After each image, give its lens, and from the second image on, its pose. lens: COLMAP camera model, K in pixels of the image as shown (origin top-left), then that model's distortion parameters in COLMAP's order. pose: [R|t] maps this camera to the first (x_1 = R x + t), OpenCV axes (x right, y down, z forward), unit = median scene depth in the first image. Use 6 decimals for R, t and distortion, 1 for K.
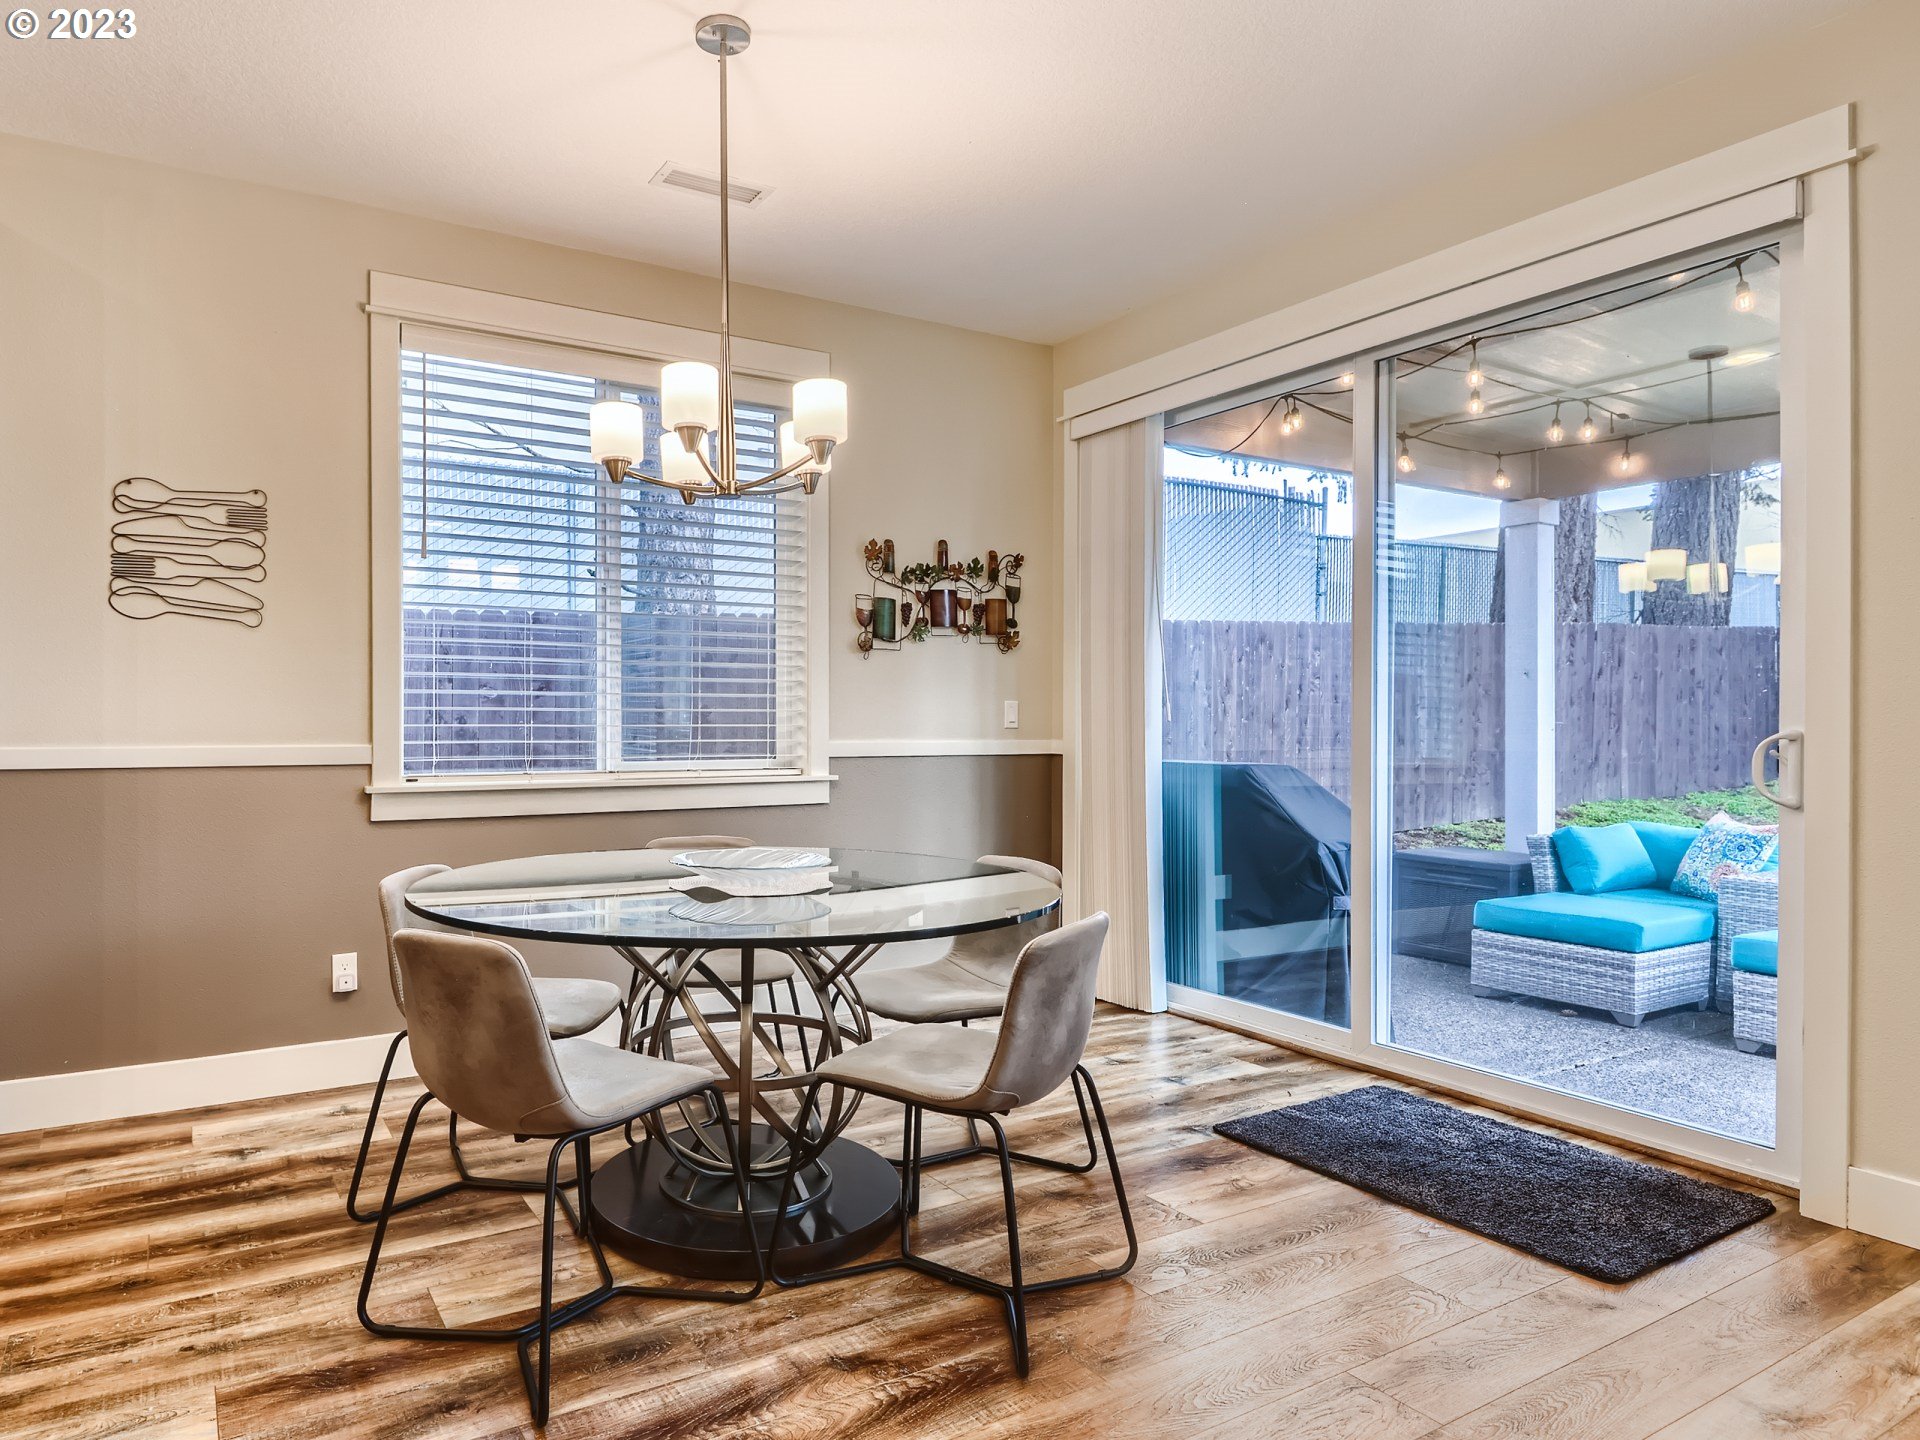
lens RADIAL K [[939.3, 0, 961.1], [0, 939.3, 729.2], [0, 0, 1]] dist [0.017397, -0.021587]
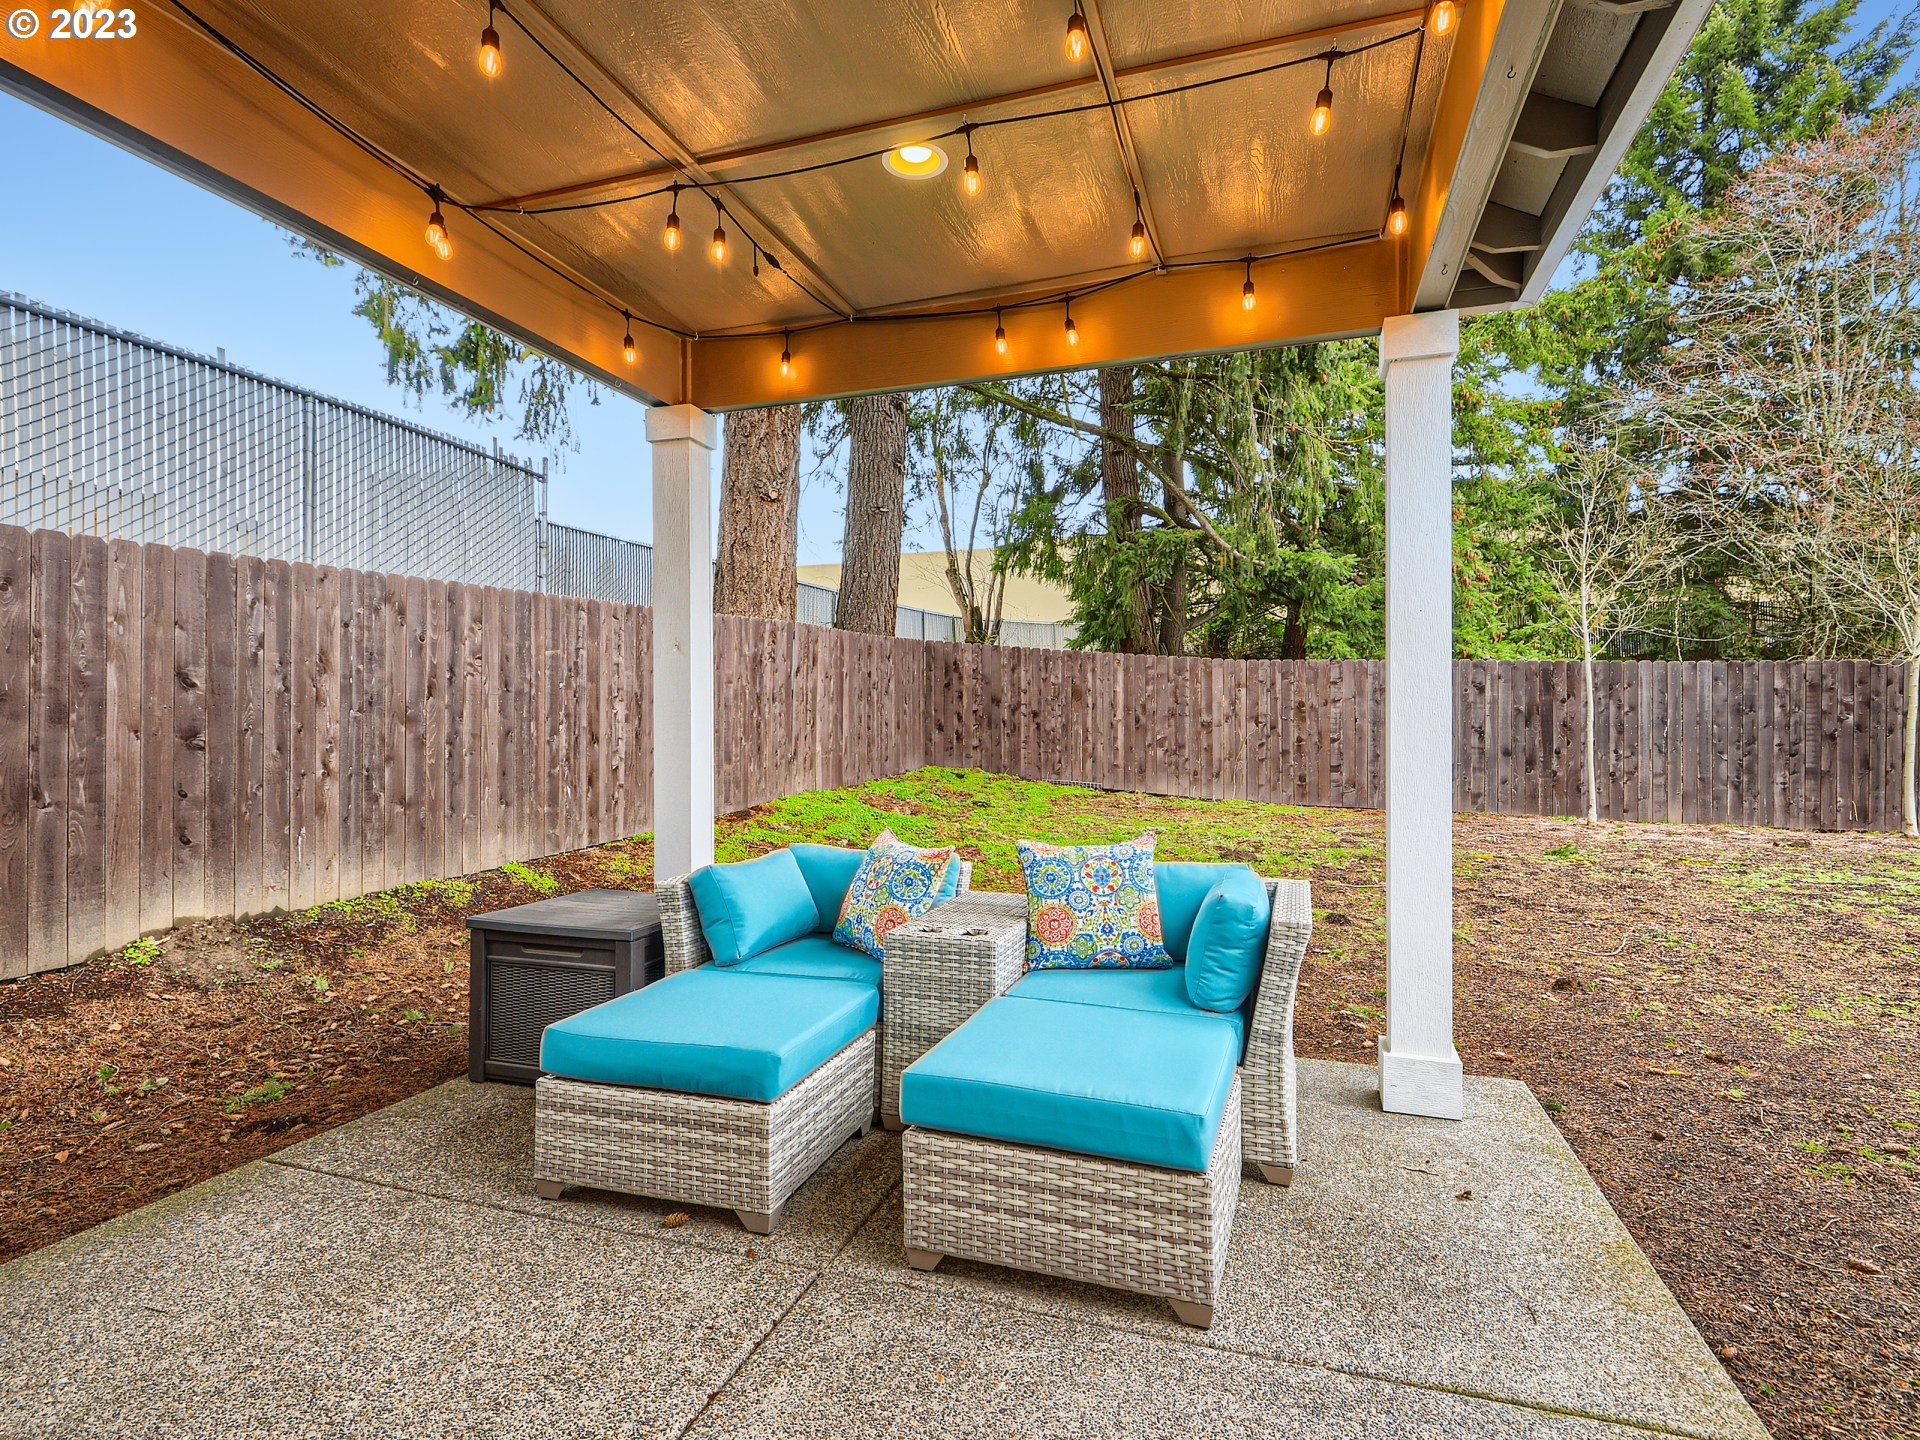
lens RADIAL K [[991.0, 0, 953.2], [0, 991.0, 714.6], [0, 0, 1]] dist [0.008447, -0.006828]
pose [[0.736304, 0.003718, 0.676640, 0.137946], [0.004577, 0.999935, -0.010475, 0.001845], [-0.676635, 0.010810, 0.736239, 0.168984]]
